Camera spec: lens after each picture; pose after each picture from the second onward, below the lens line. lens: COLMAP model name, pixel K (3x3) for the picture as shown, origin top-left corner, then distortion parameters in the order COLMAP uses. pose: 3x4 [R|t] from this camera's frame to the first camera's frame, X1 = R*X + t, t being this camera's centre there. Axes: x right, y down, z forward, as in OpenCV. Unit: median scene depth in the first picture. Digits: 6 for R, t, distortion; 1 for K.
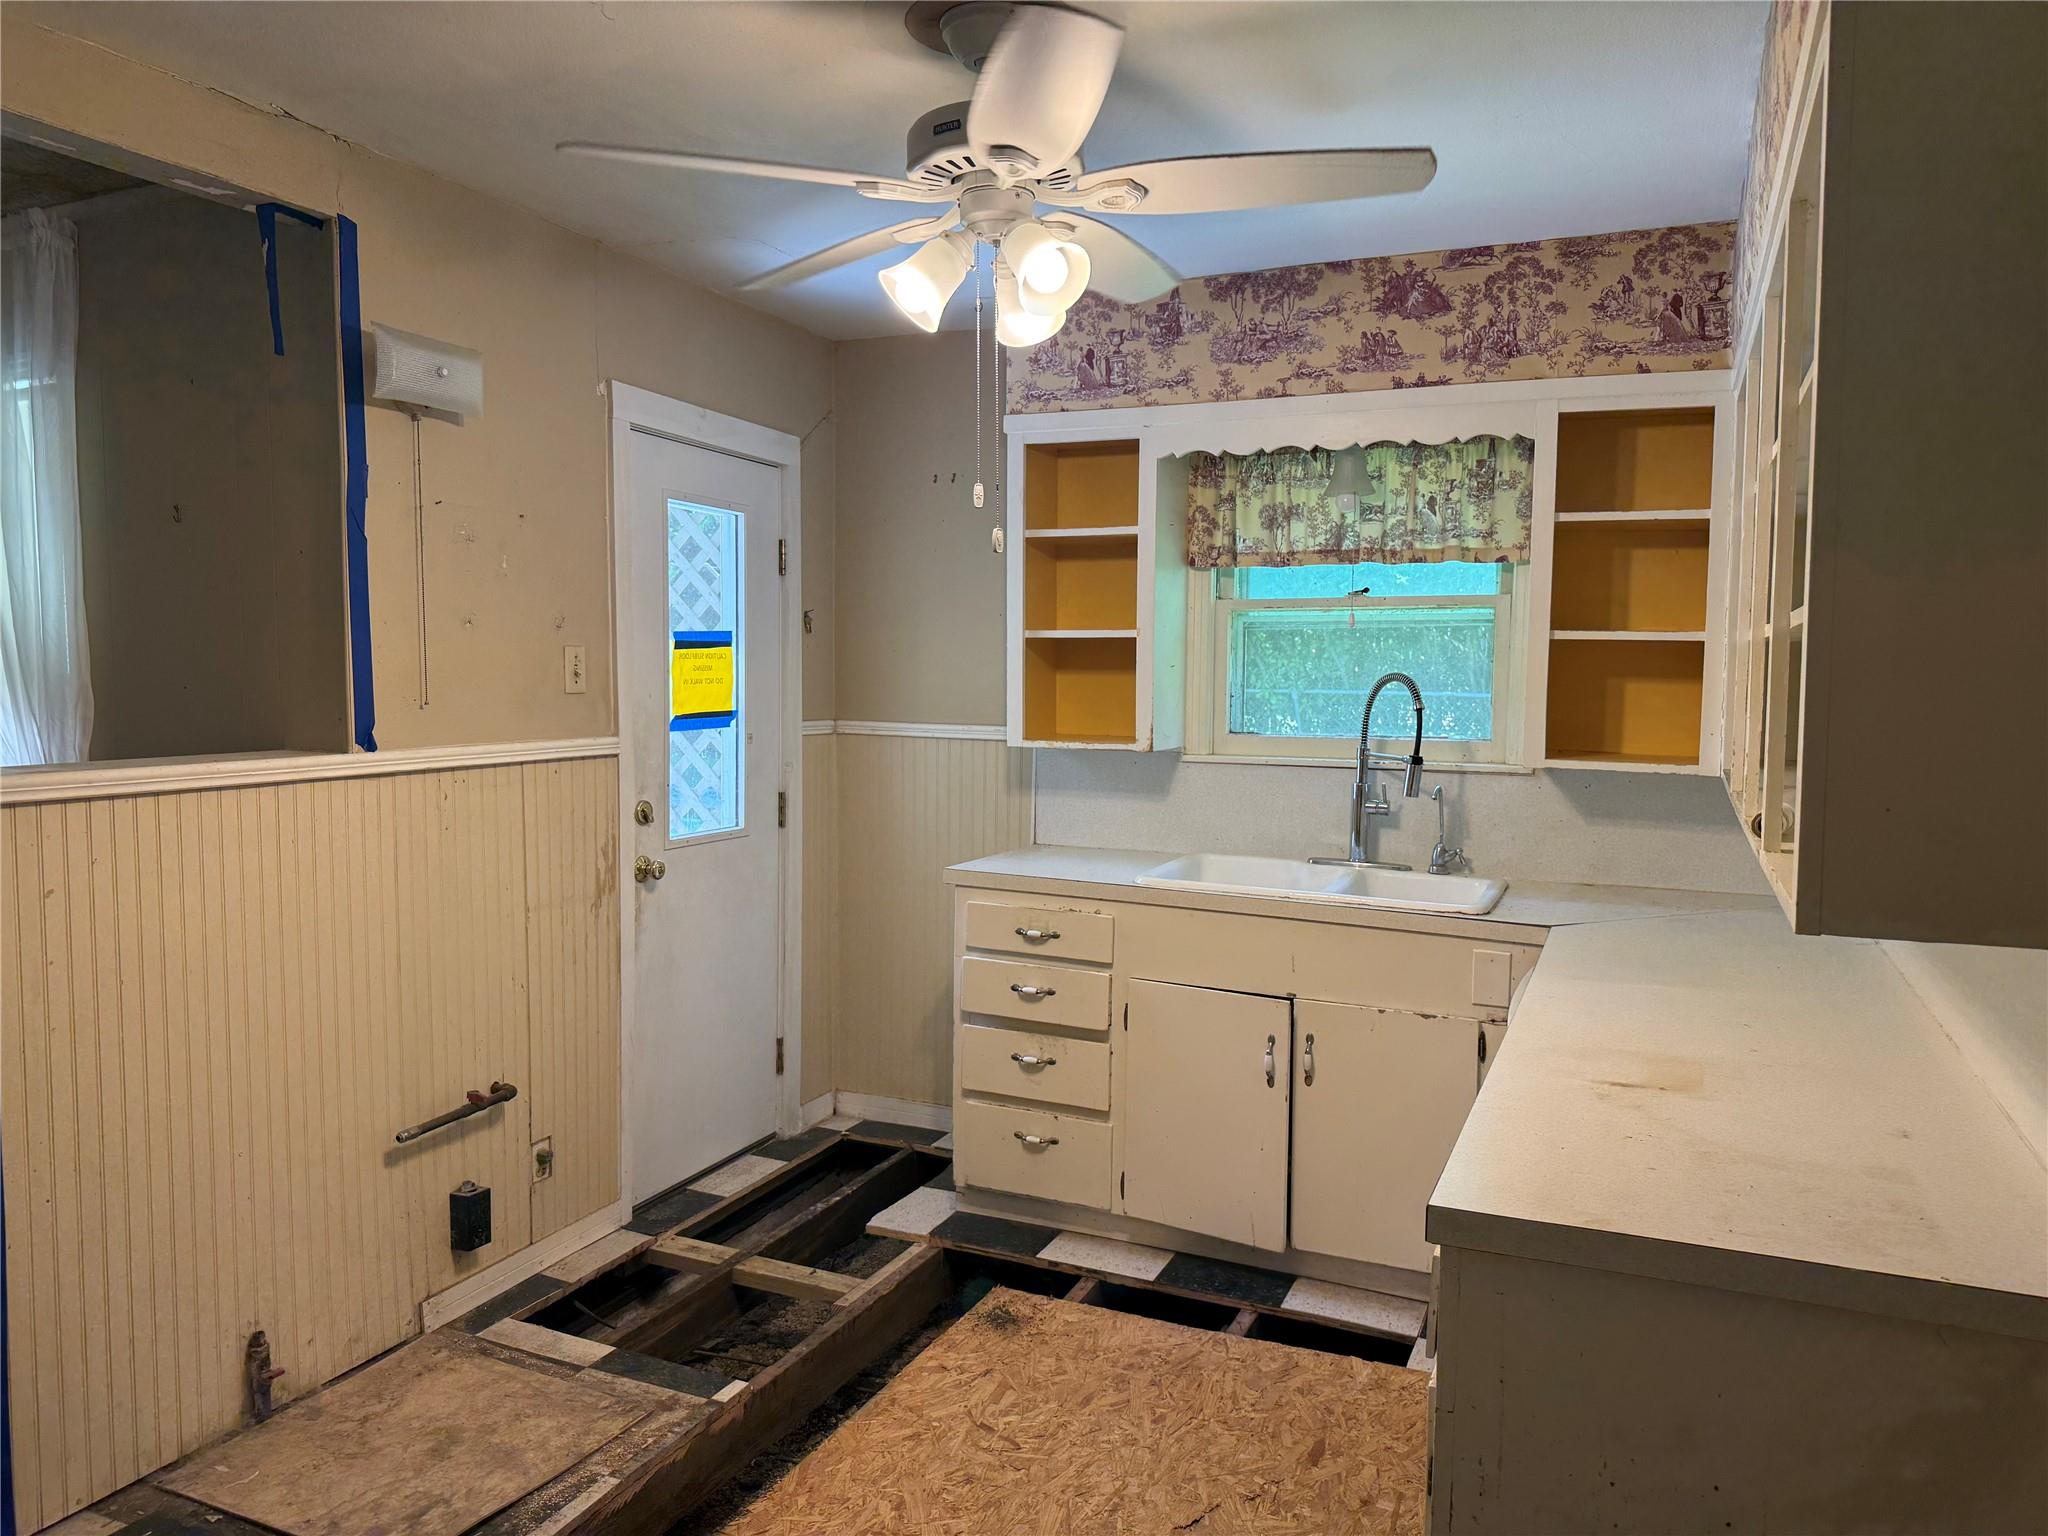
lens RADIAL K [[1439.7, 0, 1024.0], [0, 1439.7, 768.0], [0, 0, 1]] dist [0.154129, -0.397374]
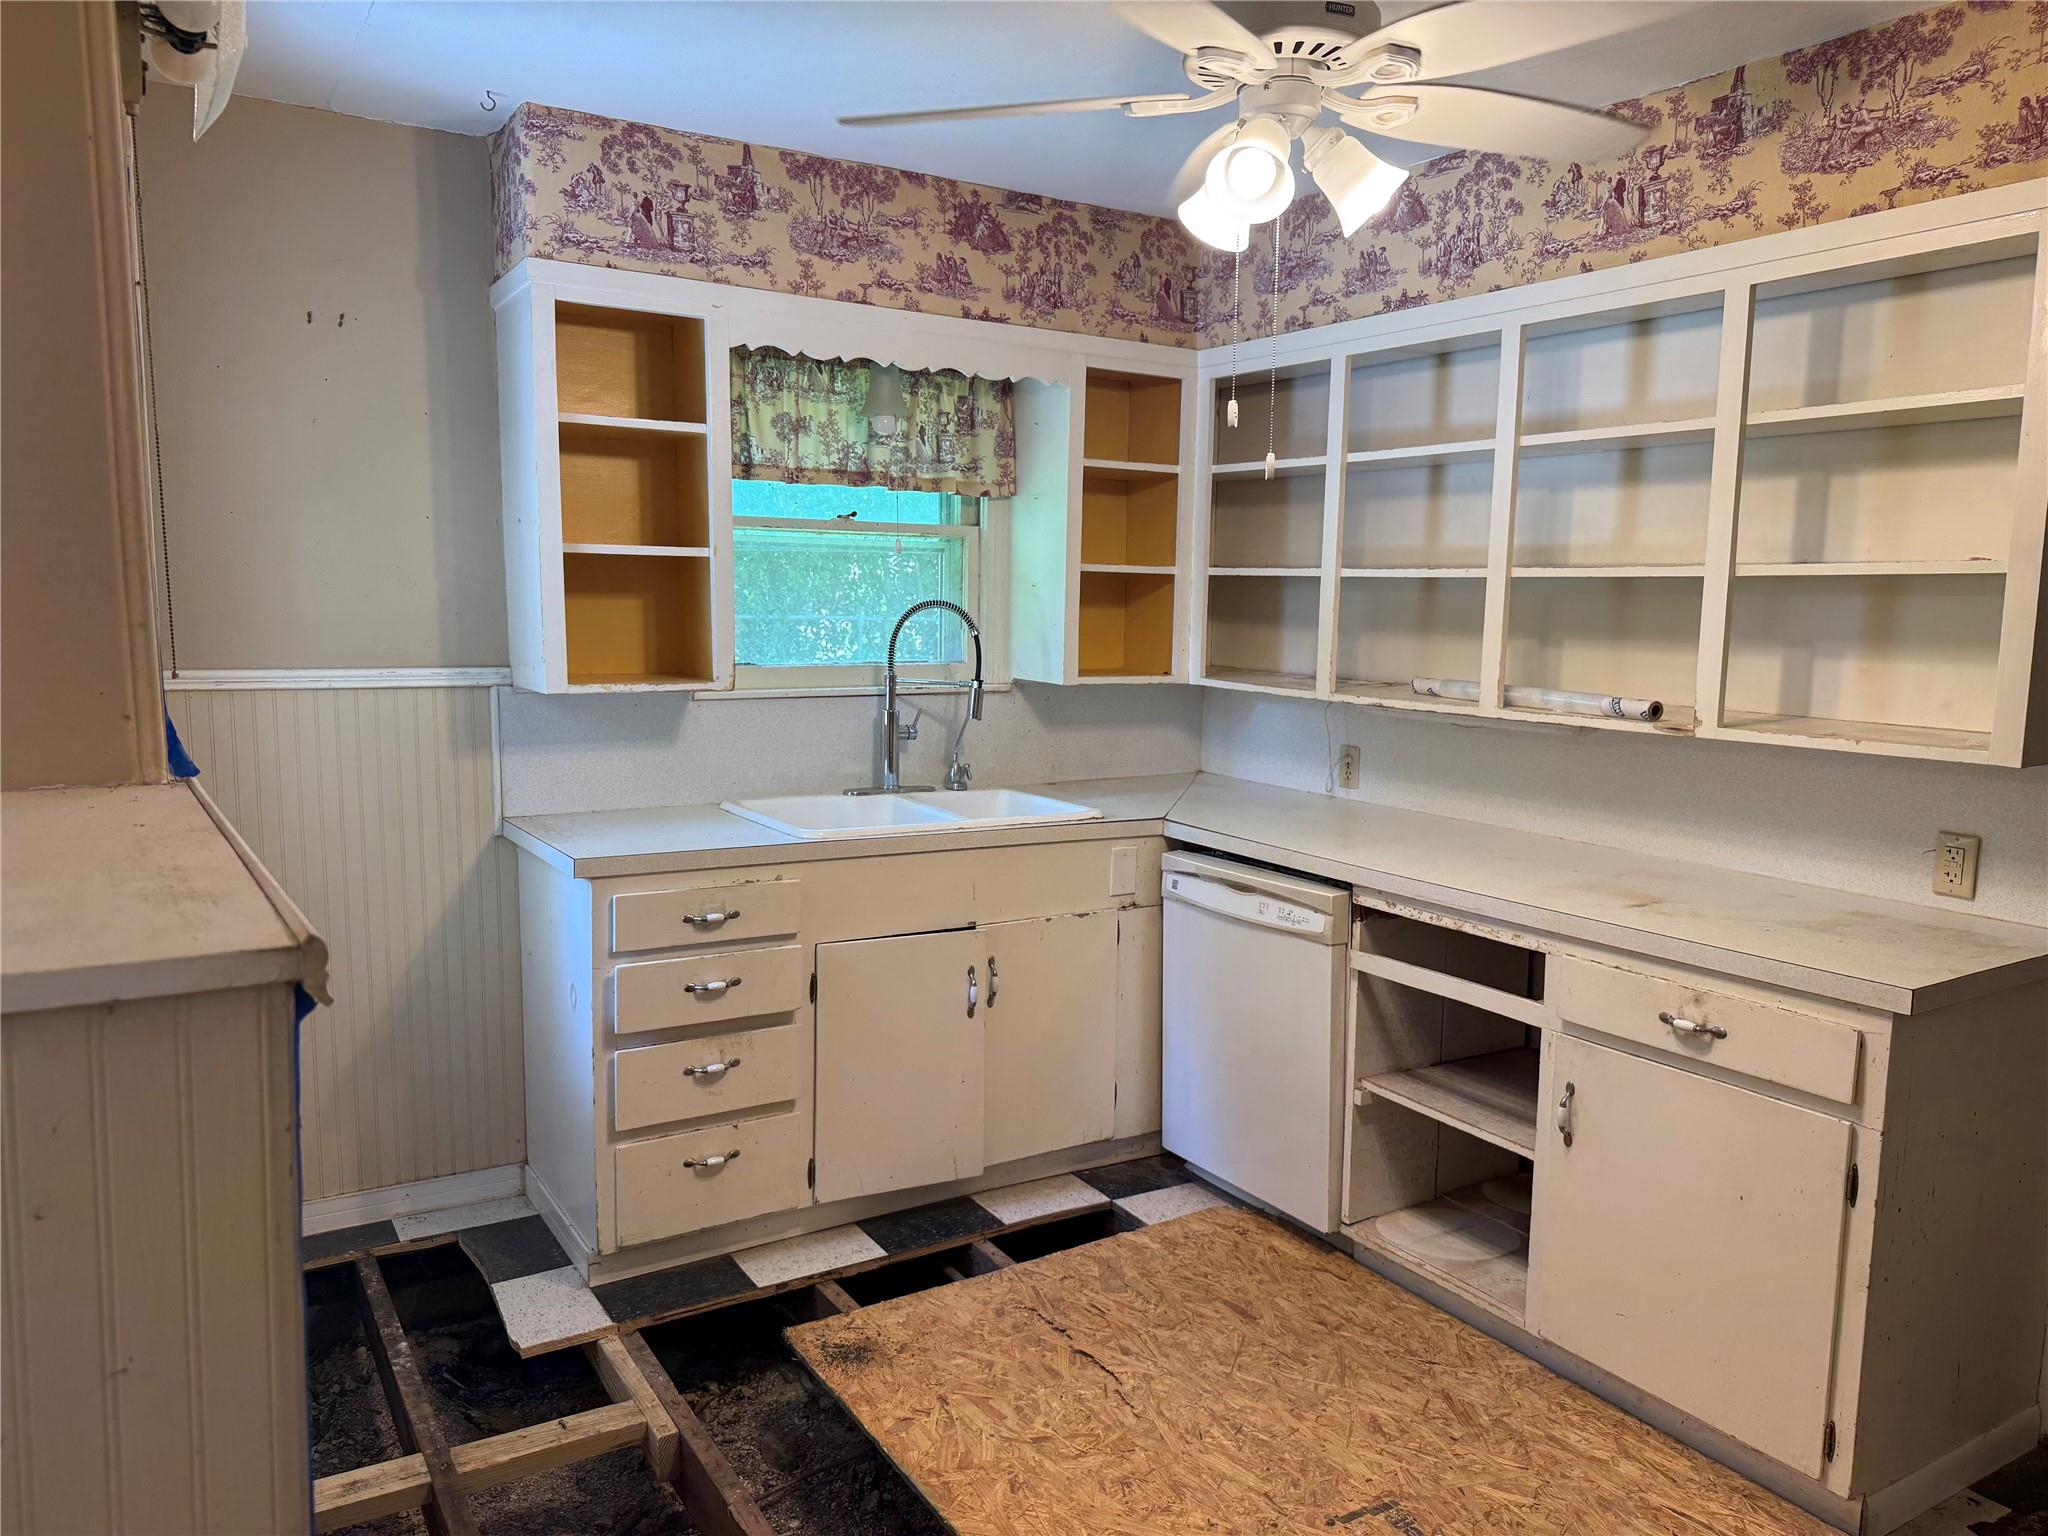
lens RADIAL K [[1443.1, 0, 1024.0], [0, 1443.1, 768.0], [0, 0, 1]] dist [0.078382, -0.099357]
pose [[0.555283, -0.101888, 0.825397, -0.580356], [0.050990, 0.994771, 0.088492, -0.035590], [-0.830097, -0.007051, 0.557574, 0.396424]]
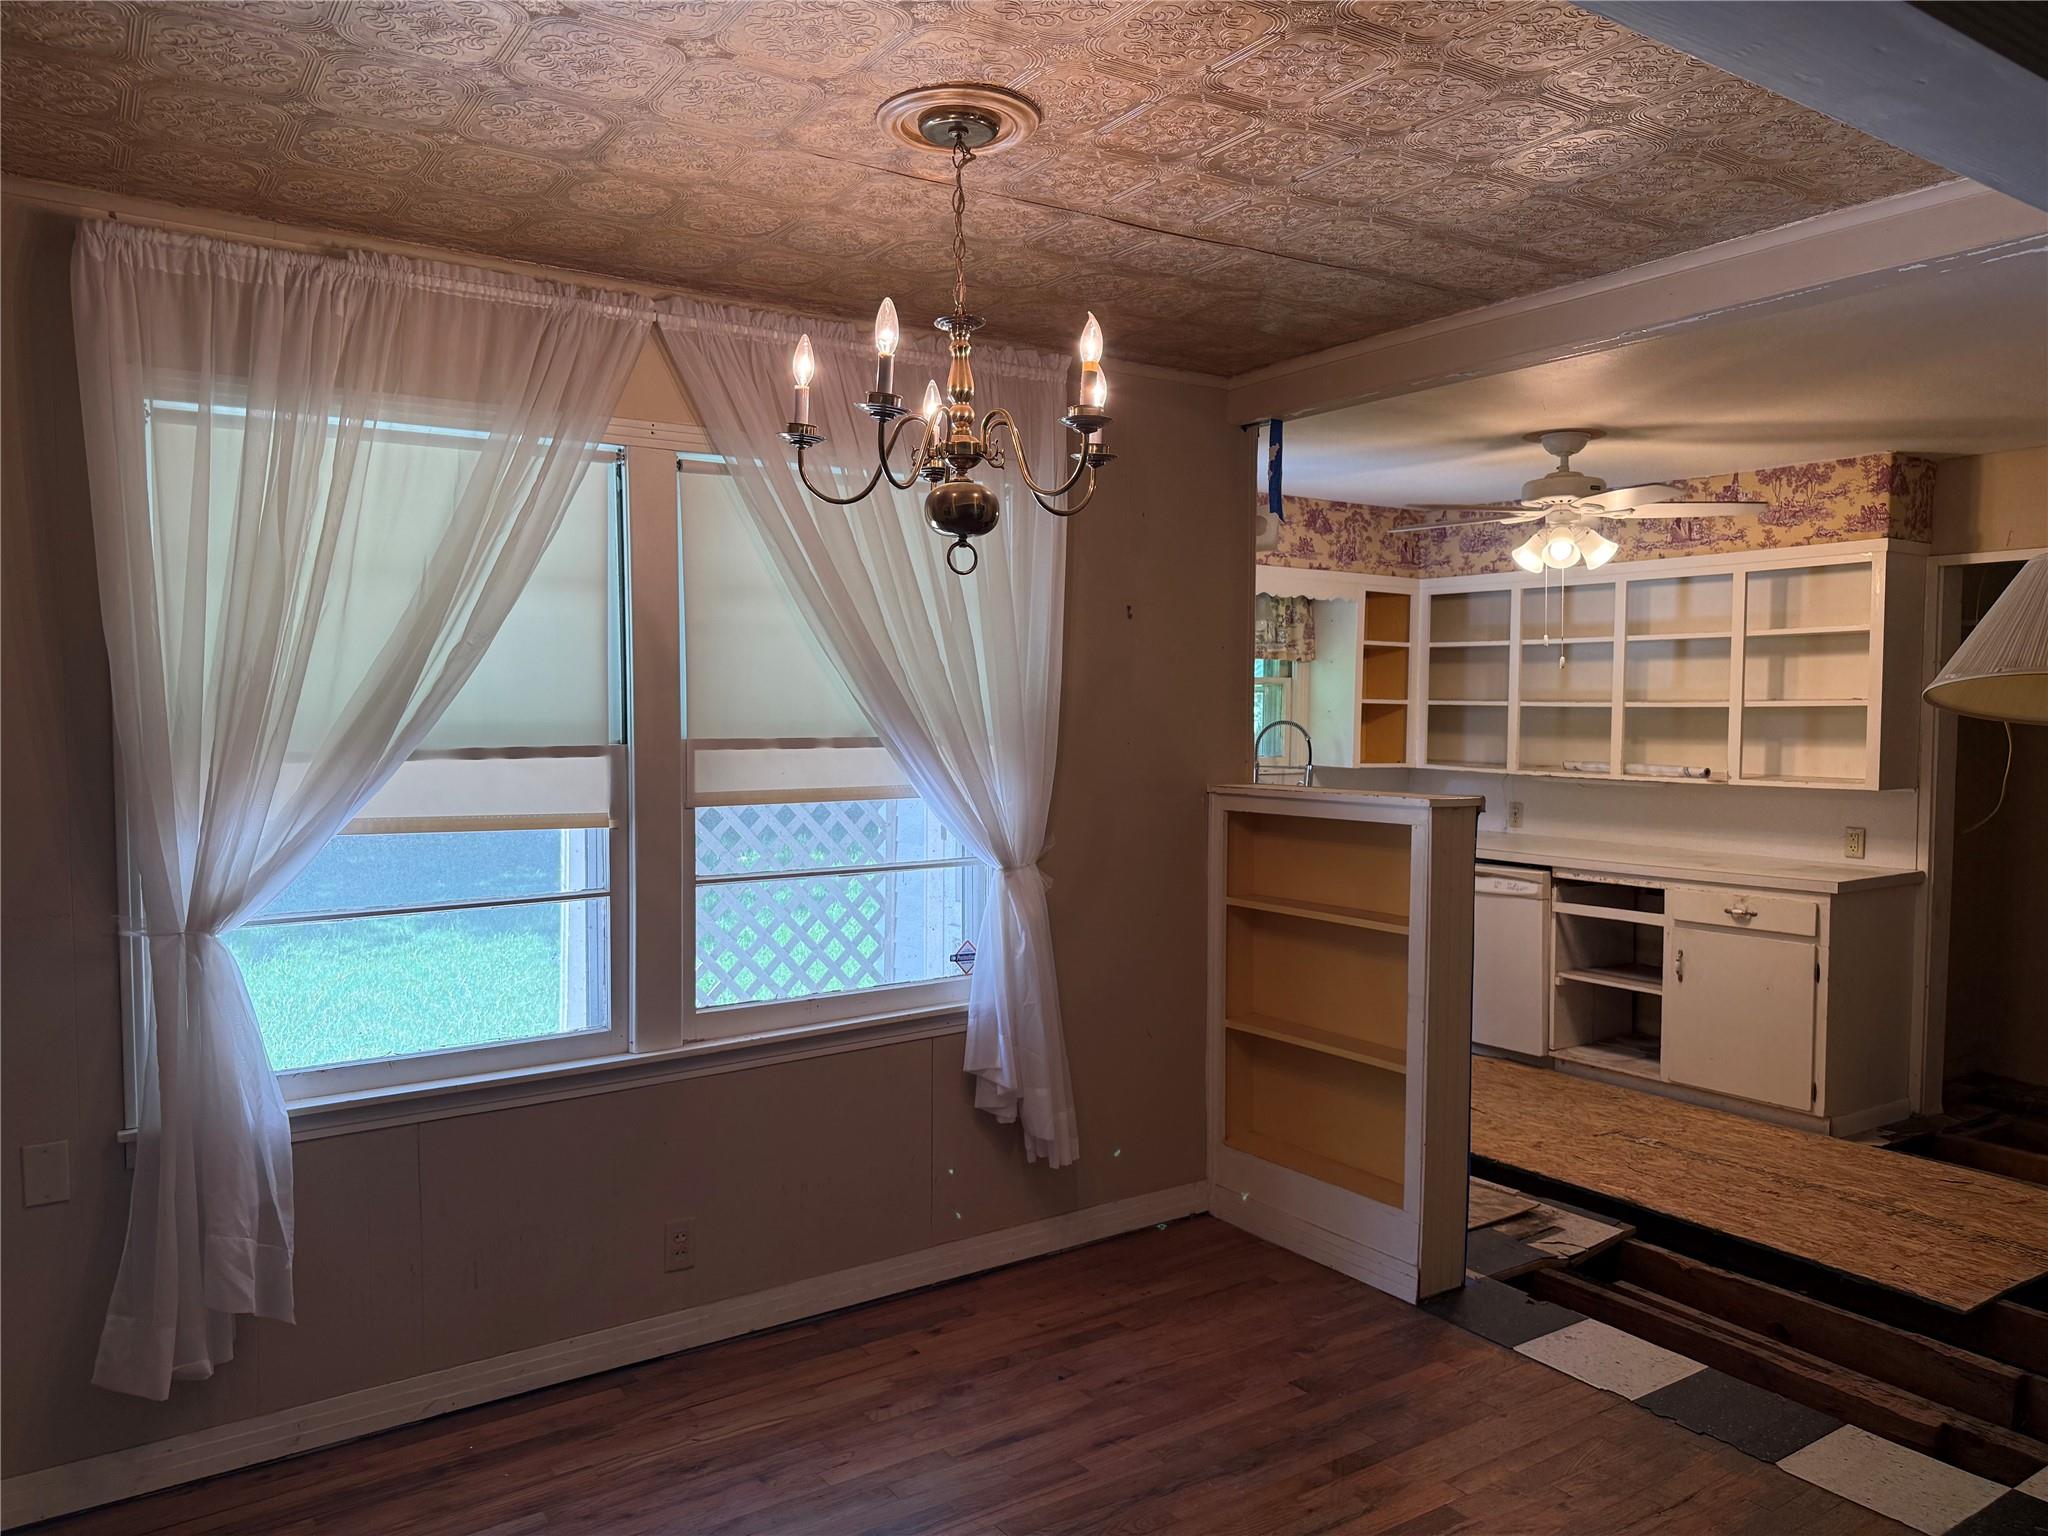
lens RADIAL K [[1436.2, 0, 1039.9], [0, 1436.2, 775.4], [0, 0, 1]] dist [0.140499, -0.252873]
pose [[0.511528, -0.041780, 0.858250, -1.498504], [0.062255, 0.997994, 0.011478, -0.039678], [-0.857008, 0.047559, 0.513103, 0.358048]]
